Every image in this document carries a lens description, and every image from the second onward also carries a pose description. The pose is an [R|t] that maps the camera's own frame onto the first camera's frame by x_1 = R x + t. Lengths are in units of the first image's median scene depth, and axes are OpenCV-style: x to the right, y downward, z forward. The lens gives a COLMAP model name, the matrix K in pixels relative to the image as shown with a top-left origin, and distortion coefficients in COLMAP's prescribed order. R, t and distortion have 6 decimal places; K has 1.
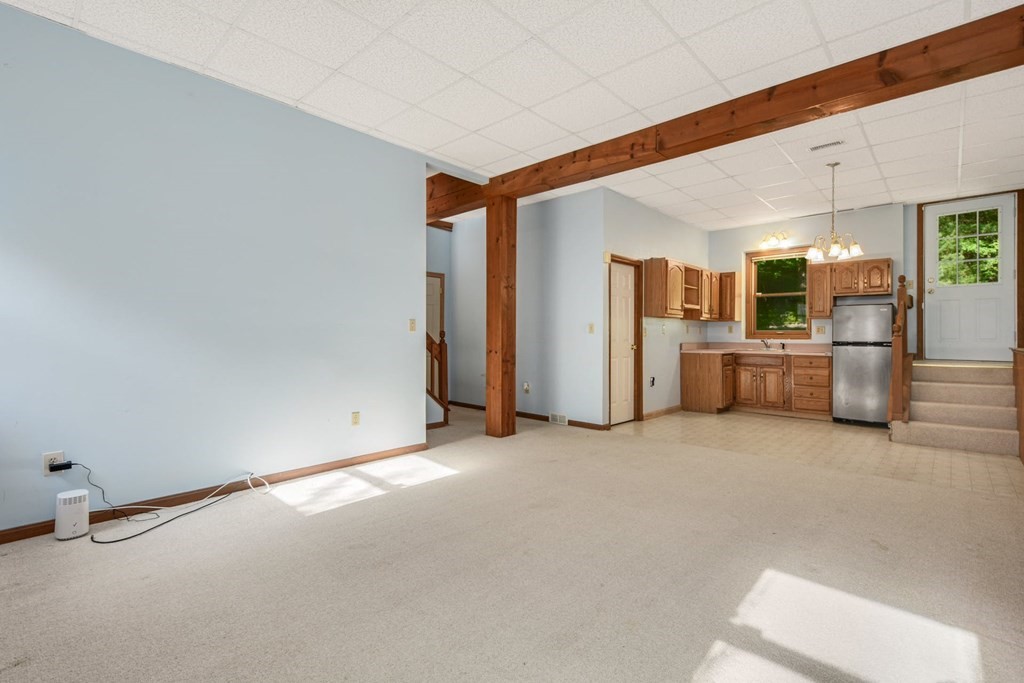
lens RADIAL K [[474.2, 0, 492.4], [0, 474.2, 351.6], [0, 0, 1]] dist [0.003082, -0.002460]
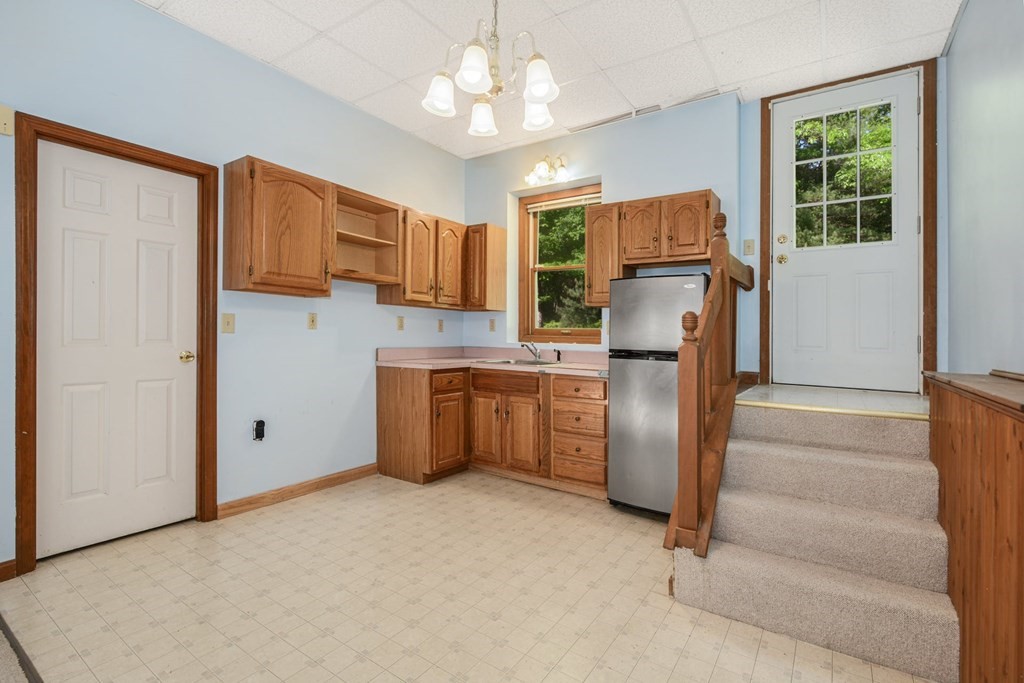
lens RADIAL K [[474.2, 0, 509.1], [0, 474.2, 347.0], [0, 0, 1]] dist [0.003082, -0.002460]
pose [[0.985914, 0.010767, 0.166904, 0.503248], [-0.009526, 0.999921, -0.008234, -0.017427], [-0.166980, 0.006528, 0.985939, 0.494060]]
